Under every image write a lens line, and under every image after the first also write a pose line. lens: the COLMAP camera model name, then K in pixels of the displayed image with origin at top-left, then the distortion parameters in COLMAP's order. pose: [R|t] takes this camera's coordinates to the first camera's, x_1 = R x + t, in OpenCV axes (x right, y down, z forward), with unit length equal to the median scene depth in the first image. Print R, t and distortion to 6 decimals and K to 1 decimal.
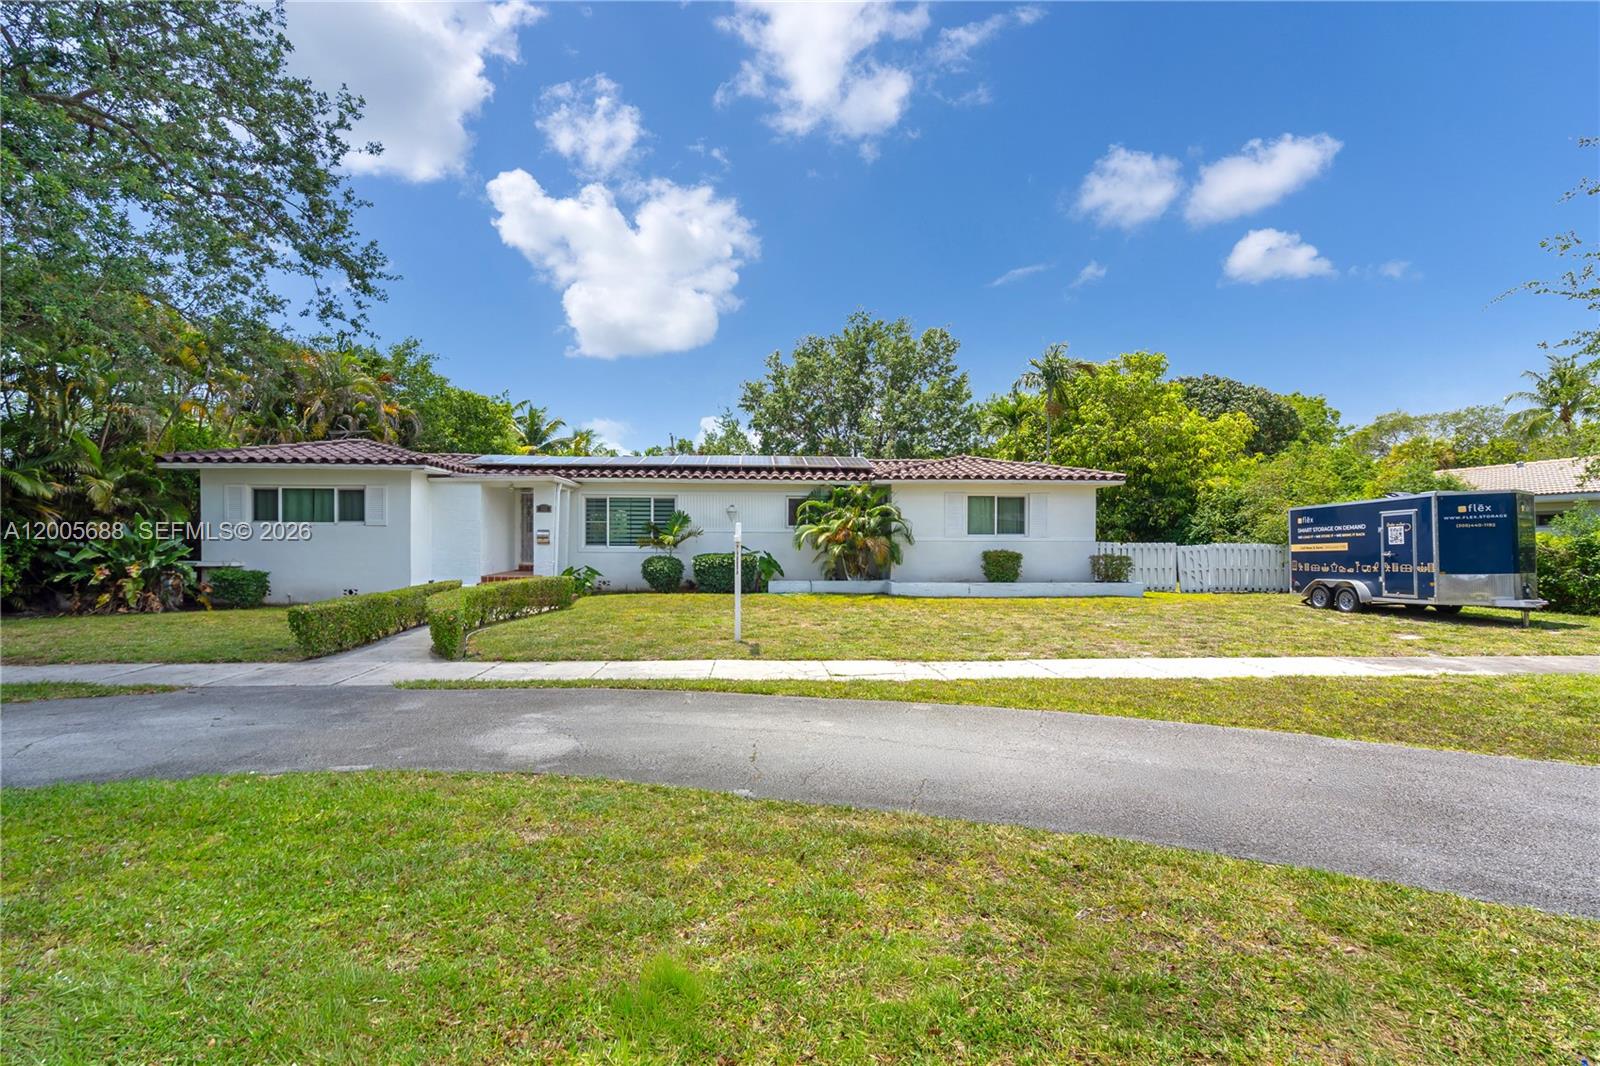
lens RADIAL K [[731.3, 0, 800.0], [0, 731.3, 533.0], [0, 0, 1]] dist [0.000319, 0.000233]
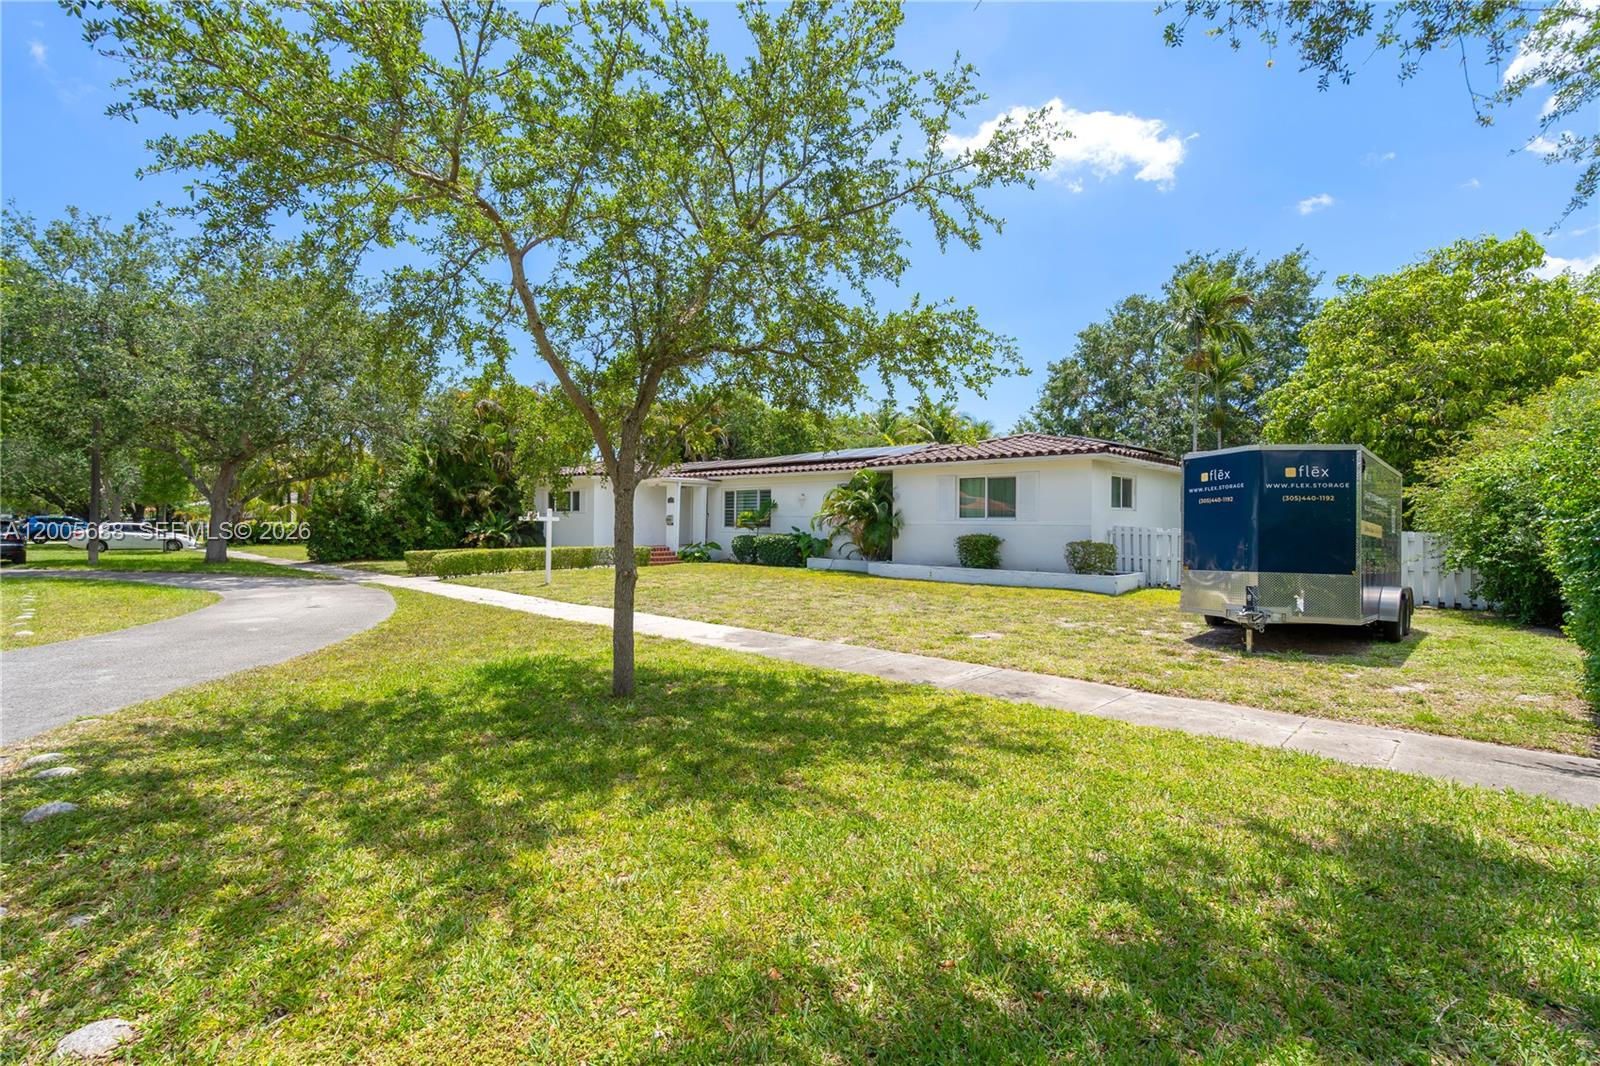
lens RADIAL K [[711.6, 0, 804.9], [0, 711.6, 513.7], [0, 0, 1]] dist [-0.000170, 0.000023]
pose [[0.691149, -0.007306, -0.722675, 0.937718], [0.002949, 0.999969, -0.007289, 0.003998], [0.722706, 0.002907, 0.691149, 0.240324]]
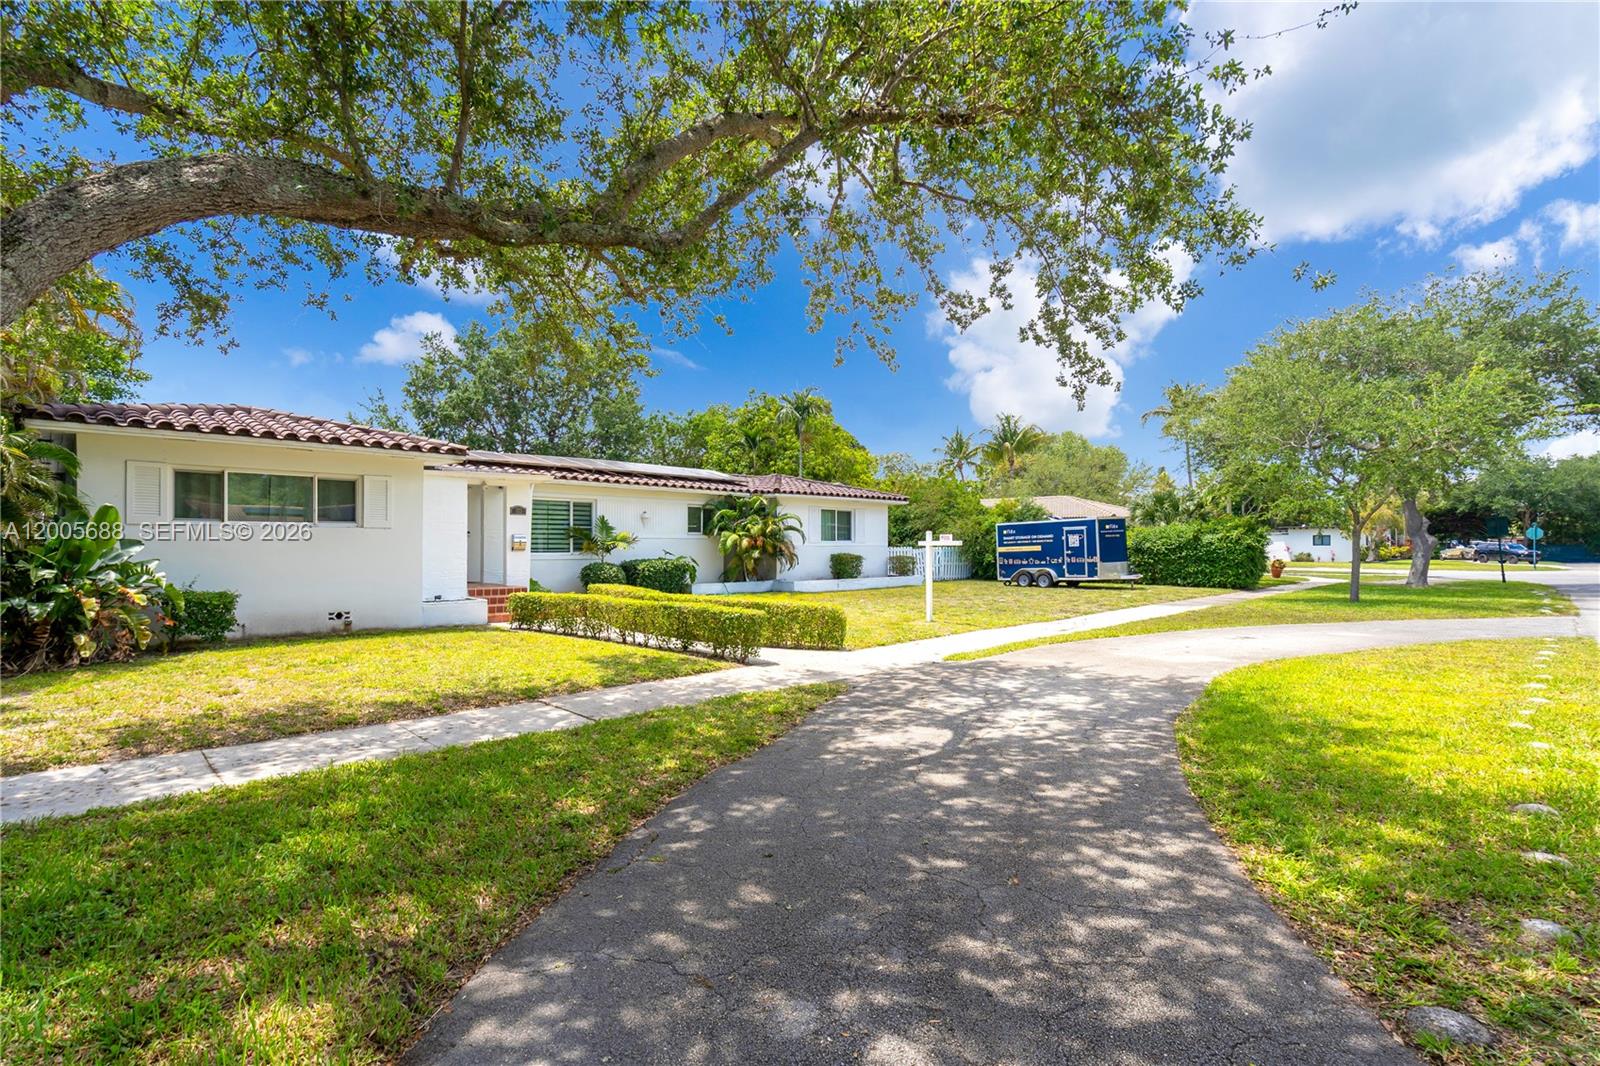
lens RADIAL K [[747.7, 0, 798.0], [0, 747.7, 549.5], [0, 0, 1]] dist [-0.000702, -0.000193]
pose [[0.744605, -0.006459, 0.667475, -0.776170], [-0.000896, 0.999943, 0.010677, 0.004110], [-0.667505, -0.008548, 0.744556, 0.109567]]
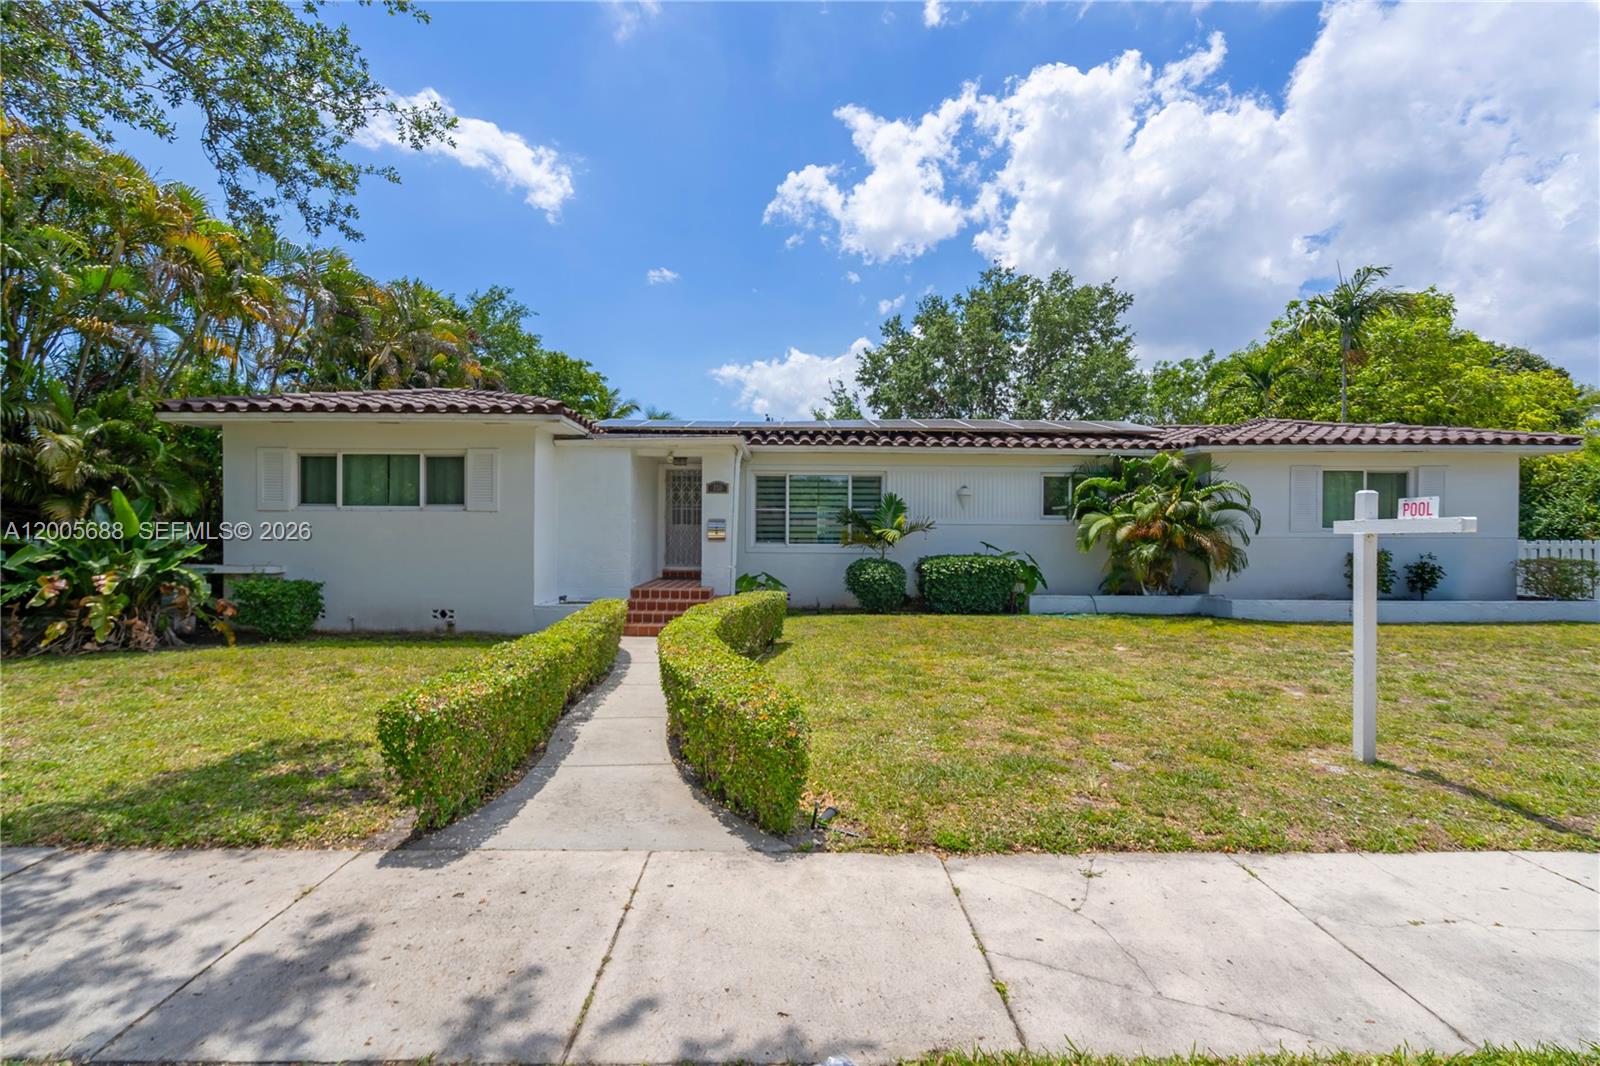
lens RADIAL K [[733.2, 0, 797.5], [0, 733.2, 526.7], [0, 0, 1]] dist [-0.001532, -0.000109]
pose [[0.998645, 0.000255, -0.052047, -0.266518], [-0.000721, 0.999960, -0.008939, 0.009065], [0.052042, 0.008964, 0.998605, 0.365678]]
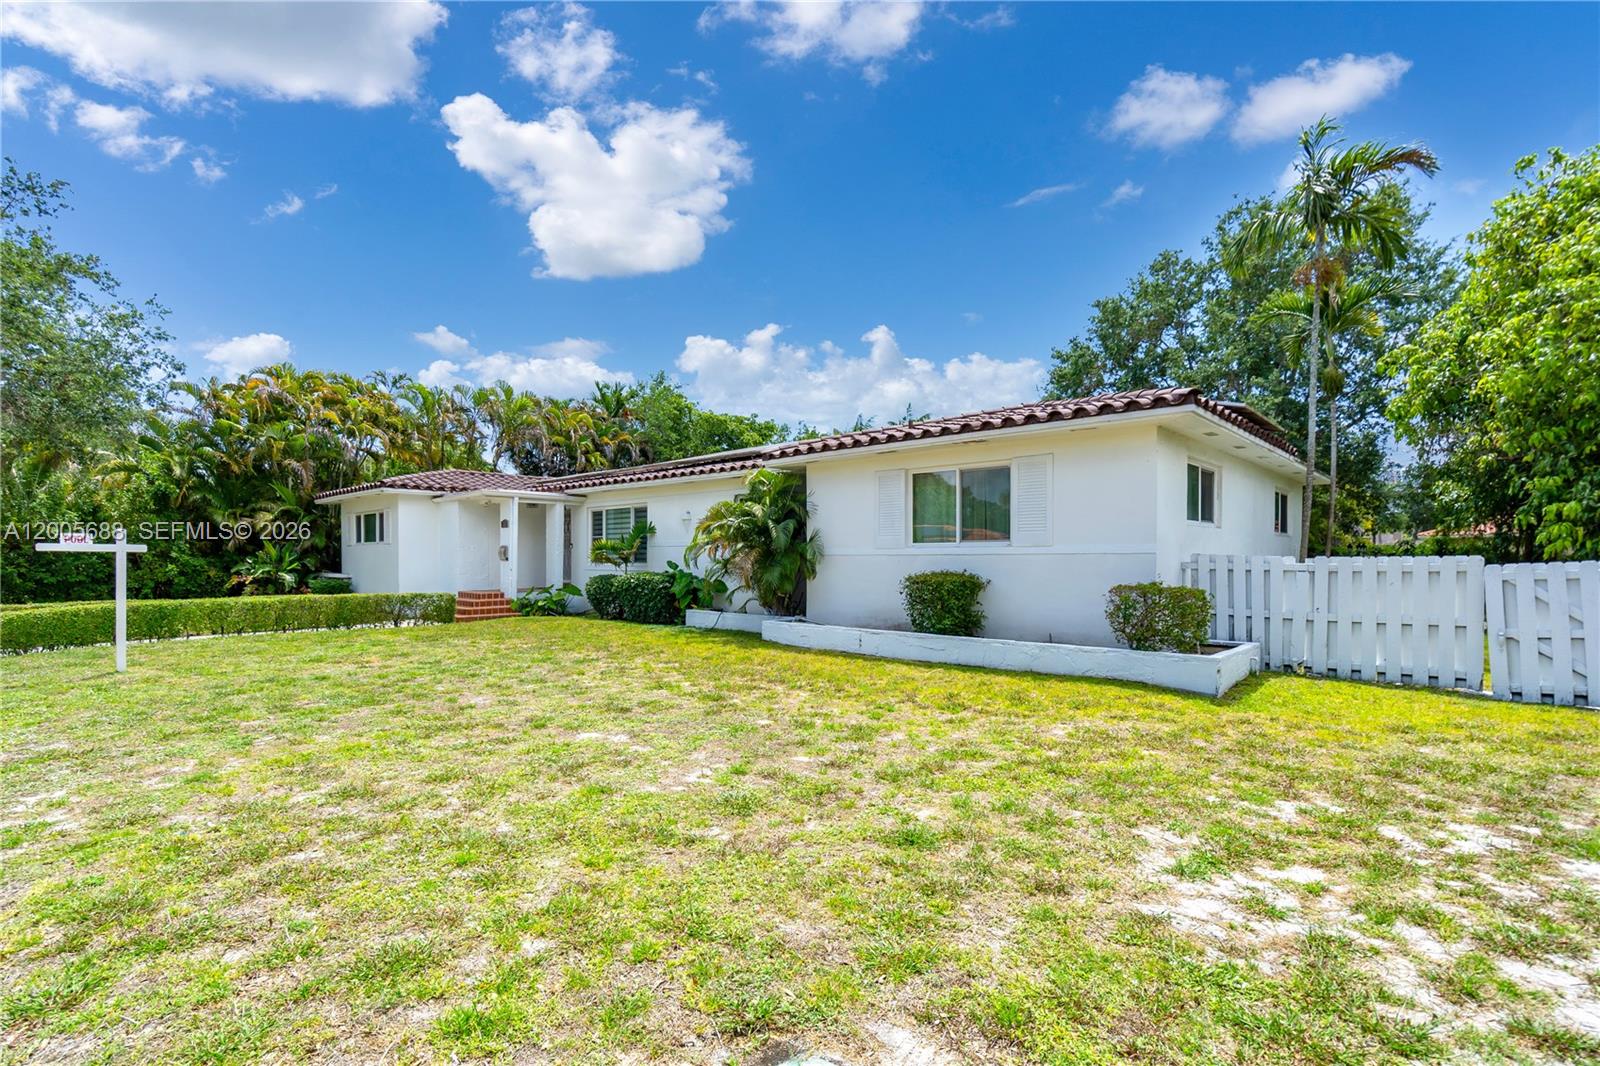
lens RADIAL K [[747.7, 0, 798.0], [0, 747.7, 549.5], [0, 0, 1]] dist [-0.000702, -0.000193]
pose [[0.697640, -0.011870, -0.716350, 0.707987], [0.009988, 0.999927, -0.006842, 0.012447], [0.716379, -0.002381, 0.697708, 0.644887]]
